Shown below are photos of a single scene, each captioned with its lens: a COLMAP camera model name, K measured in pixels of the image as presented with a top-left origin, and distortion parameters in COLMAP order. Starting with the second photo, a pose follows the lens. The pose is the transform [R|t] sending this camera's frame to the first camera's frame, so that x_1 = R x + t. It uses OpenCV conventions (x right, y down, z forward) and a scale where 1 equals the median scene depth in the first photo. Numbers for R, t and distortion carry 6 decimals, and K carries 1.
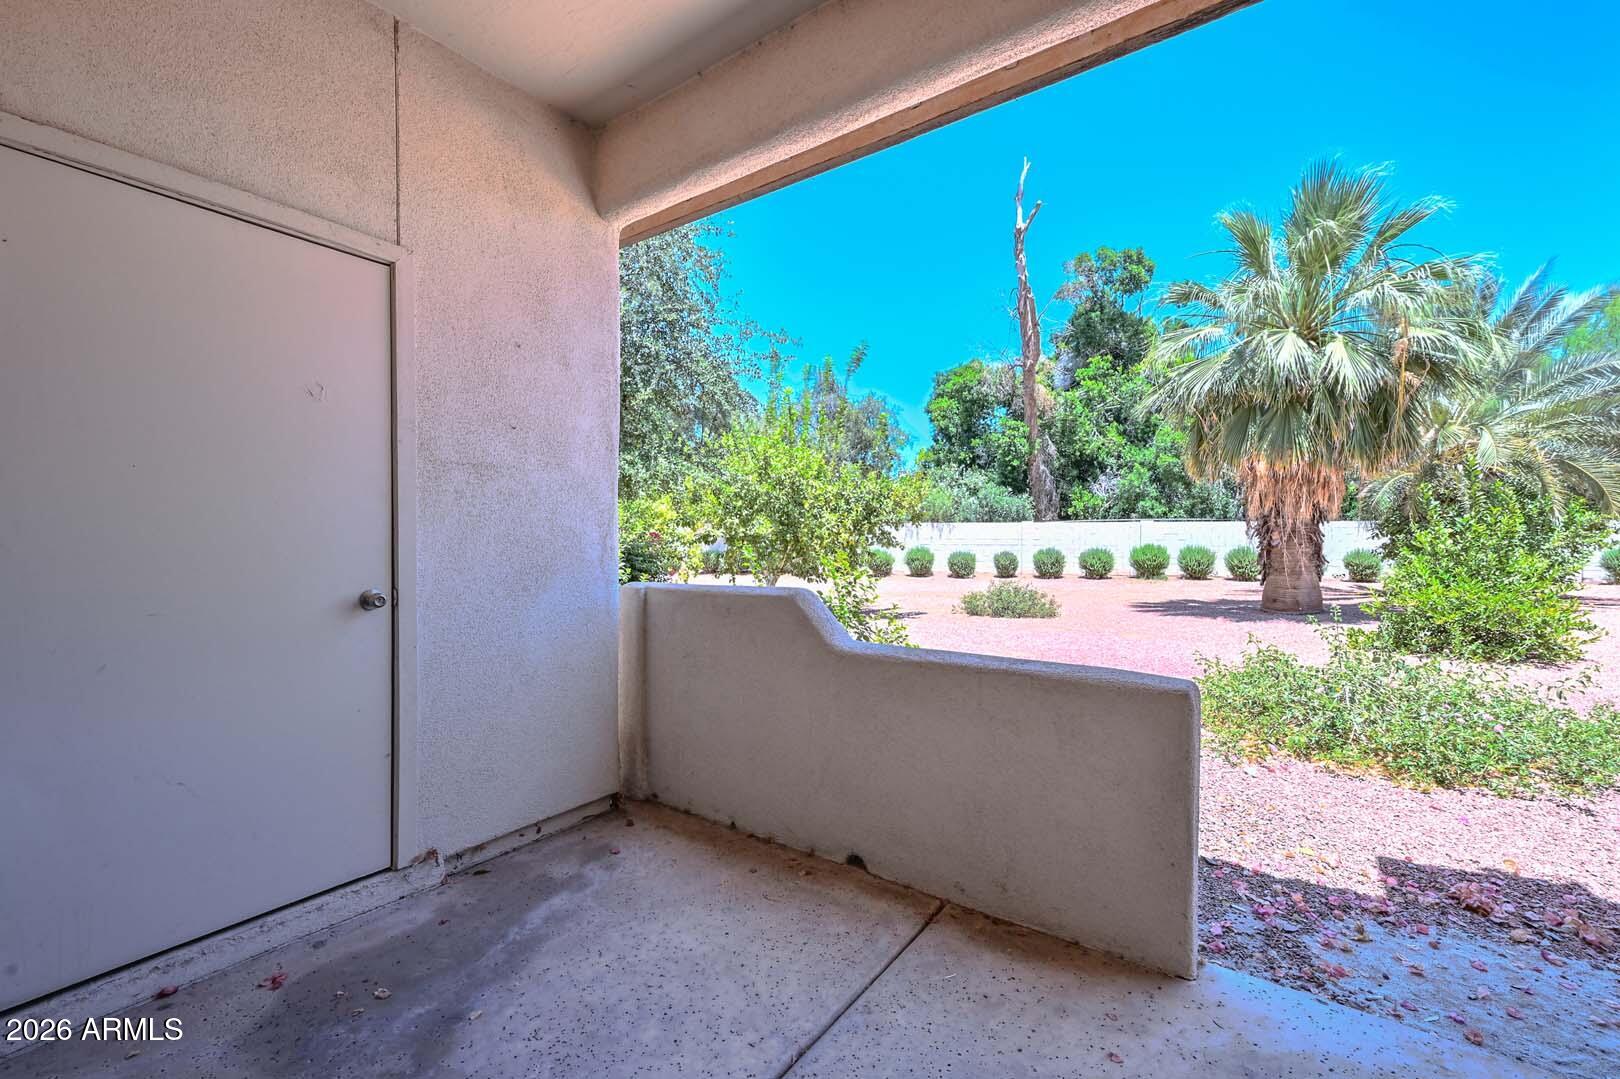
lens RADIAL K [[678.8, 0, 814.0], [0, 678.8, 543.1], [0, 0, 1]] dist [0.017760, 0.000072]
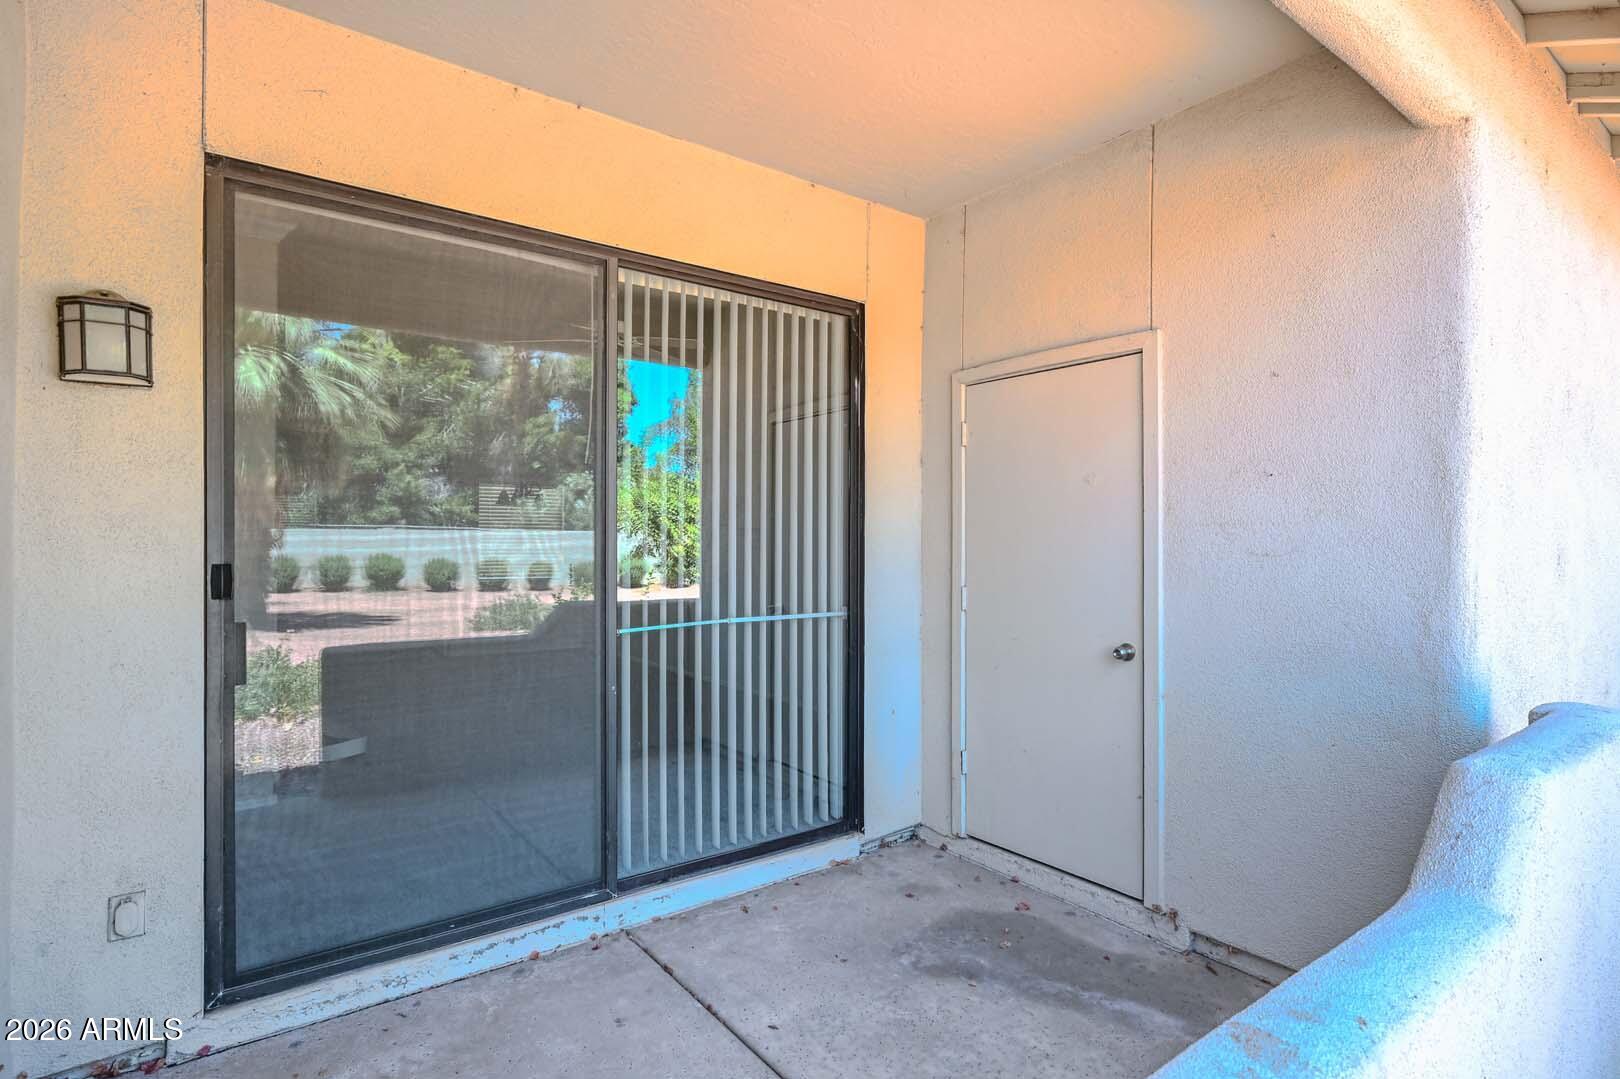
lens RADIAL K [[817.1, 0, 810.3], [0, 817.1, 538.0], [0, 0, 1]] dist [0.000179, -0.000007]
pose [[-0.304316, -0.008310, -0.952535, 0.464801], [-0.013196, 0.999903, -0.004507, -0.054374], [0.952480, 0.011198, -0.304396, 0.523280]]
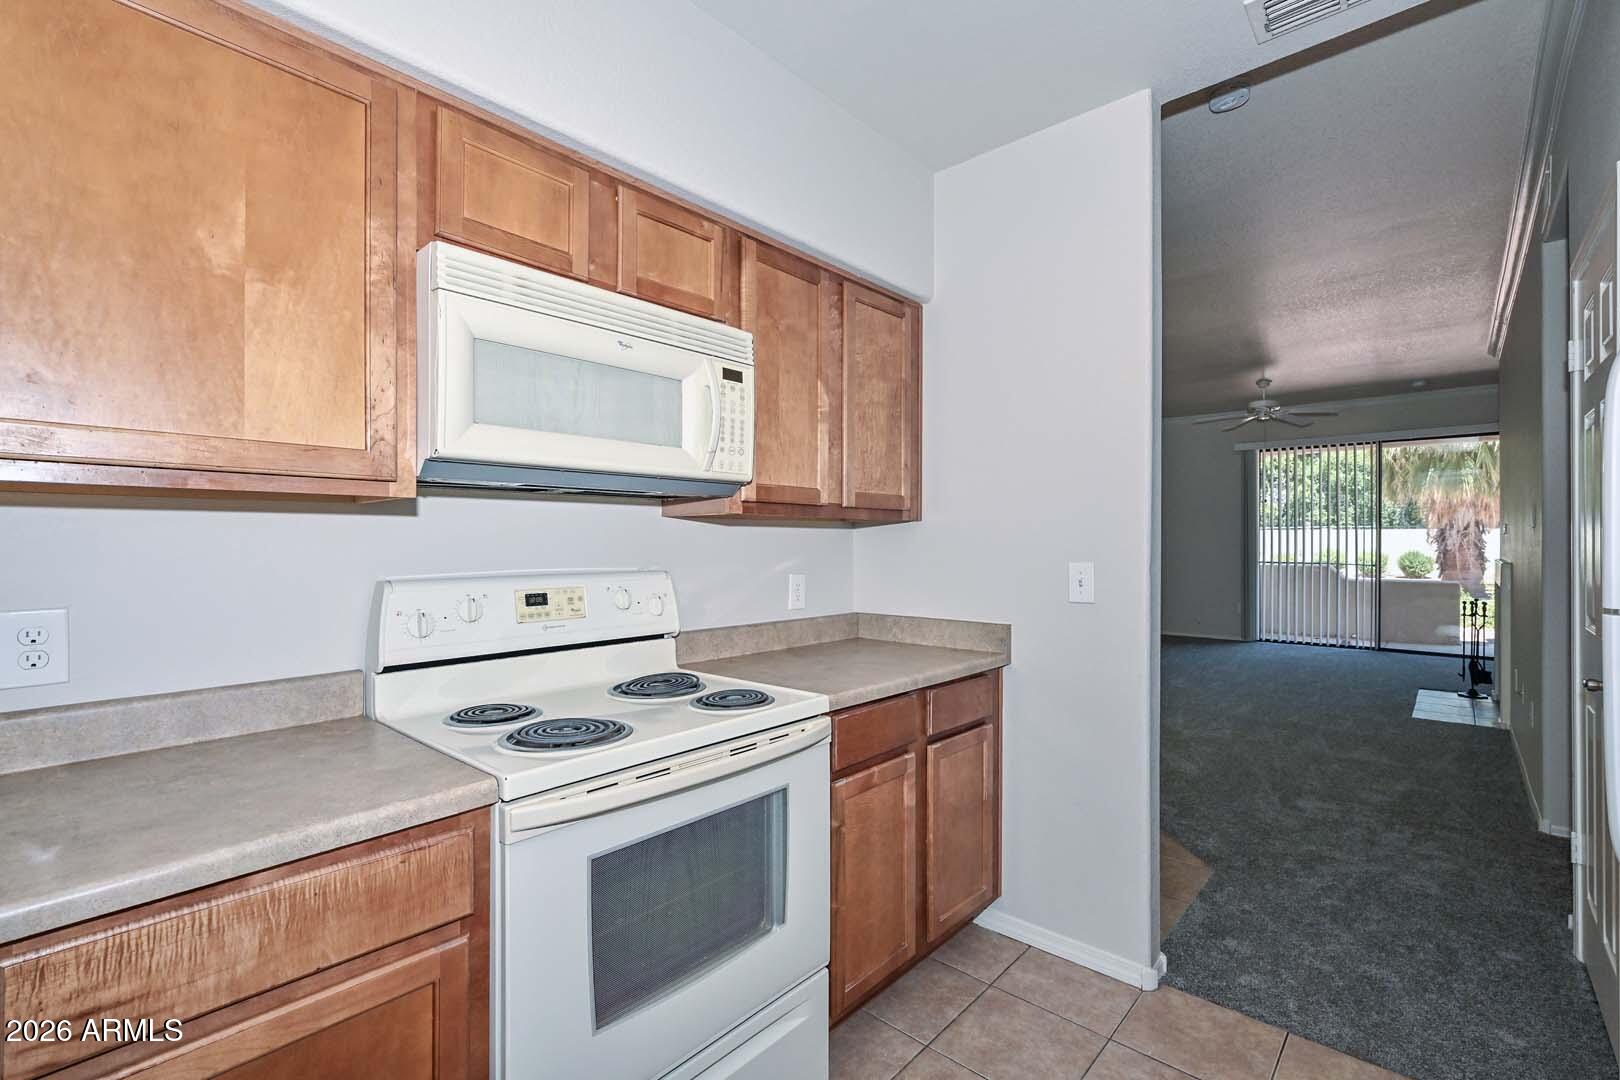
lens RADIAL K [[733.6, 0, 812.3], [0, 733.6, 541.5], [0, 0, 1]] dist [0.000068, 0.000020]
pose [[0.994768, -0.001527, -0.102152, -0.498240], [0.000920, 0.999982, -0.005986, -0.005526], [0.102159, 0.005861, 0.994751, -0.666756]]
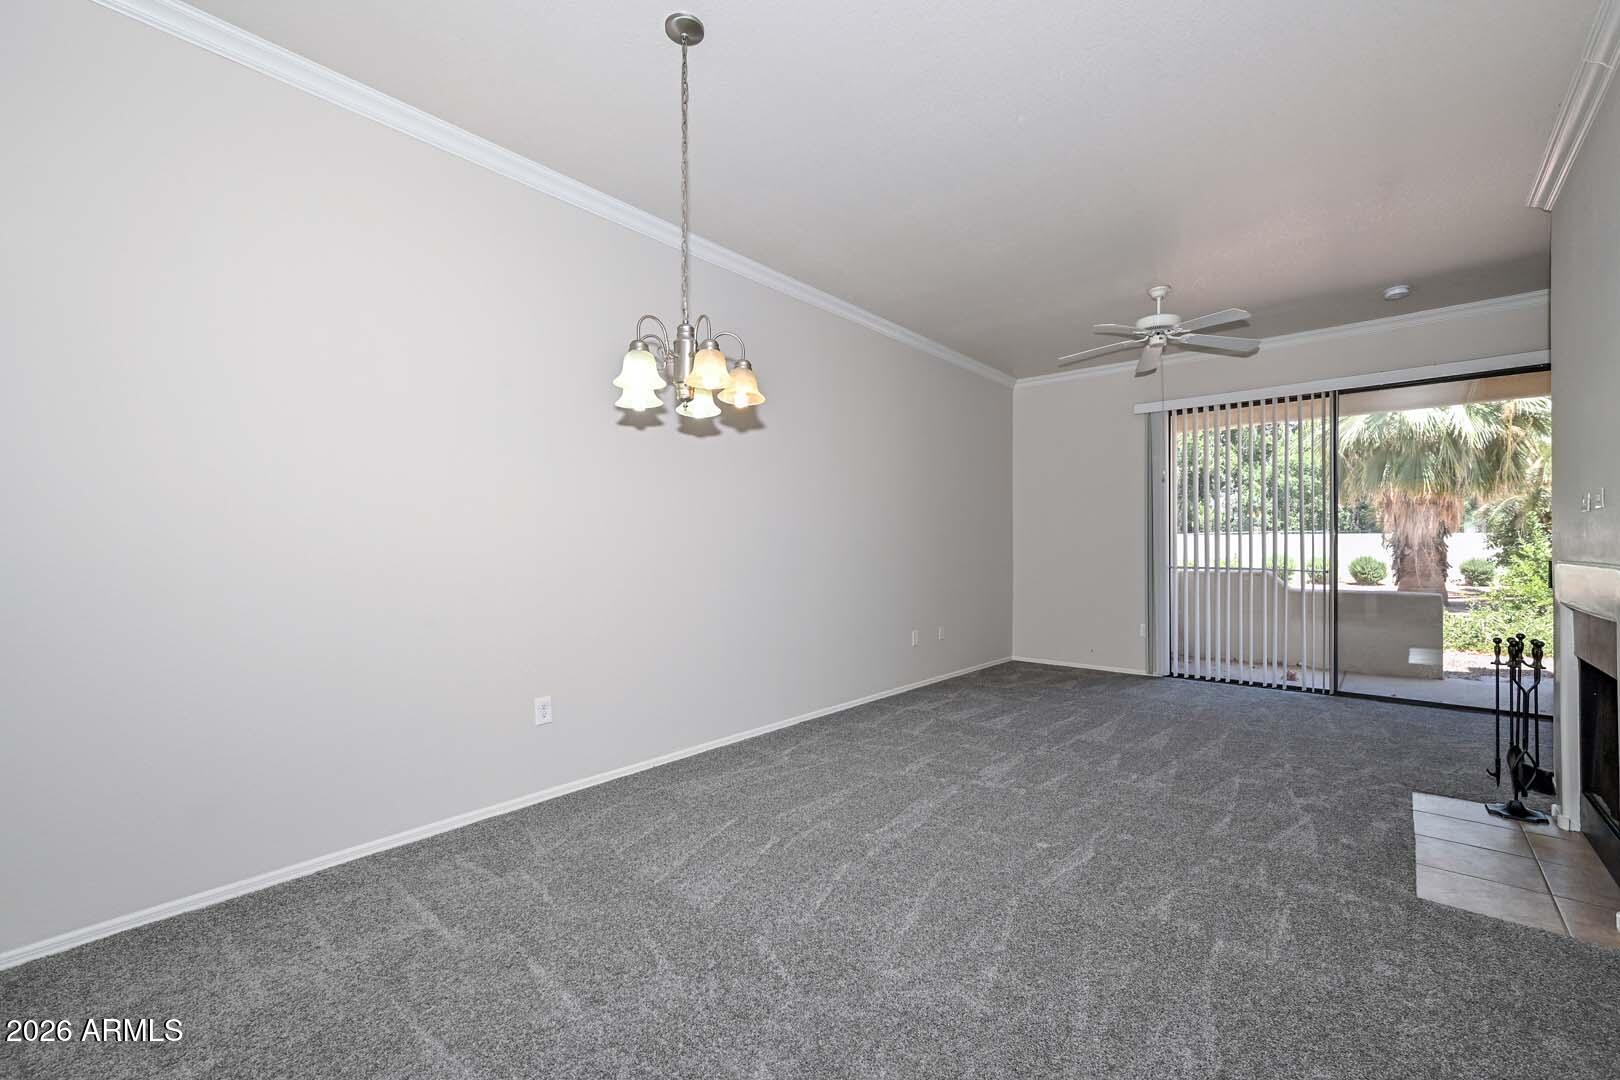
lens RADIAL K [[672.7, 0, 800.5], [0, 672.7, 543.4], [0, 0, 1]] dist [0.000530, 0.000169]
pose [[0.994102, -0.003022, -0.108408, -0.339253], [0.001379, 0.999883, -0.015231, 0.000550], [0.108441, 0.014992, 0.993990, -0.403234]]
